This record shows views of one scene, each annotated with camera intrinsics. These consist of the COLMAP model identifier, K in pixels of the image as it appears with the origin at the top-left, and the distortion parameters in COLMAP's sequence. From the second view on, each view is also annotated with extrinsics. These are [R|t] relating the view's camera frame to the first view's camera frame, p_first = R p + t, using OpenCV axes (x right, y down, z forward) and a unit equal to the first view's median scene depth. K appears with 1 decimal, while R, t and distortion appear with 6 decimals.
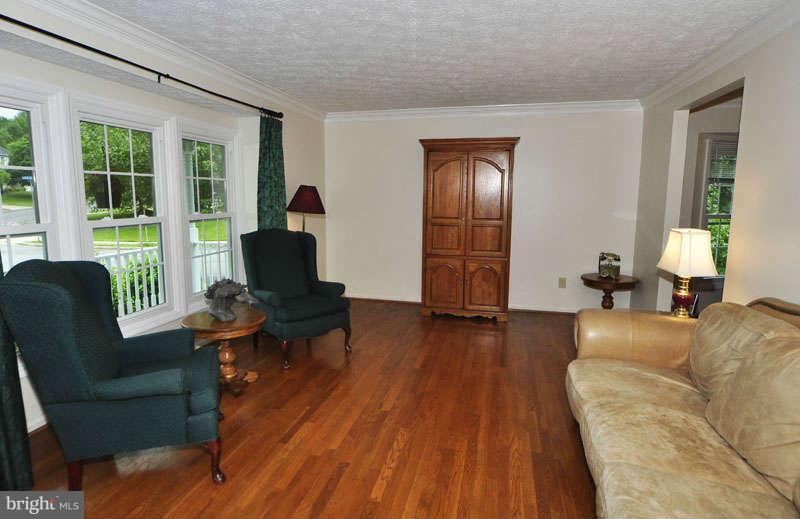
lens RADIAL K [[437.3, 0, 389.3], [0, 437.3, 246.8], [0, 0, 1]] dist [-0.001416, 0.000211]
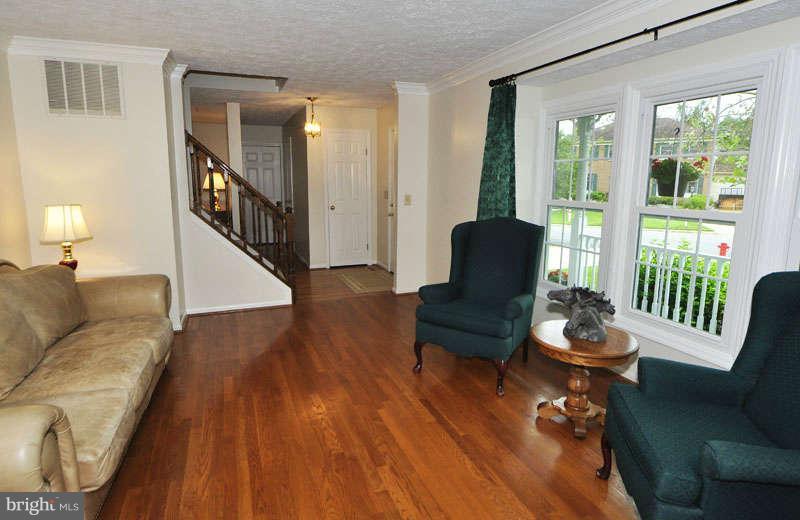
lens RADIAL K [[437.3, 0, 389.3], [0, 437.3, 247.3], [0, 0, 1]] dist [-0.001416, 0.000211]
pose [[-0.819490, 0.077926, -0.567771, 0.257060], [-0.082119, 0.964522, 0.250907, -0.120122], [0.567180, 0.252240, -0.784017, 1.028892]]
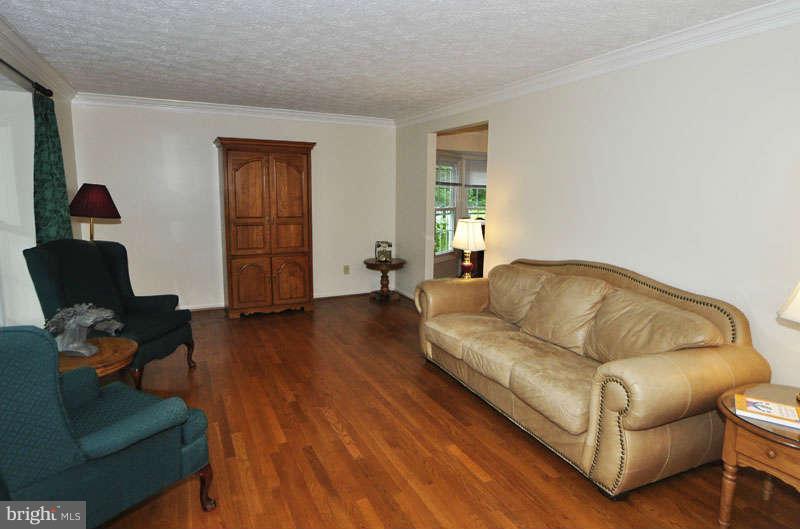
lens RADIAL K [[452.1, 0, 398.8], [0, 452.1, 249.1], [0, 0, 1]] dist [0.001543, 0.000592]
pose [[0.755931, -0.081786, 0.649523, -0.342077], [0.072988, 0.996509, 0.040532, -0.013658], [-0.650570, 0.016768, 0.759261, -0.006600]]
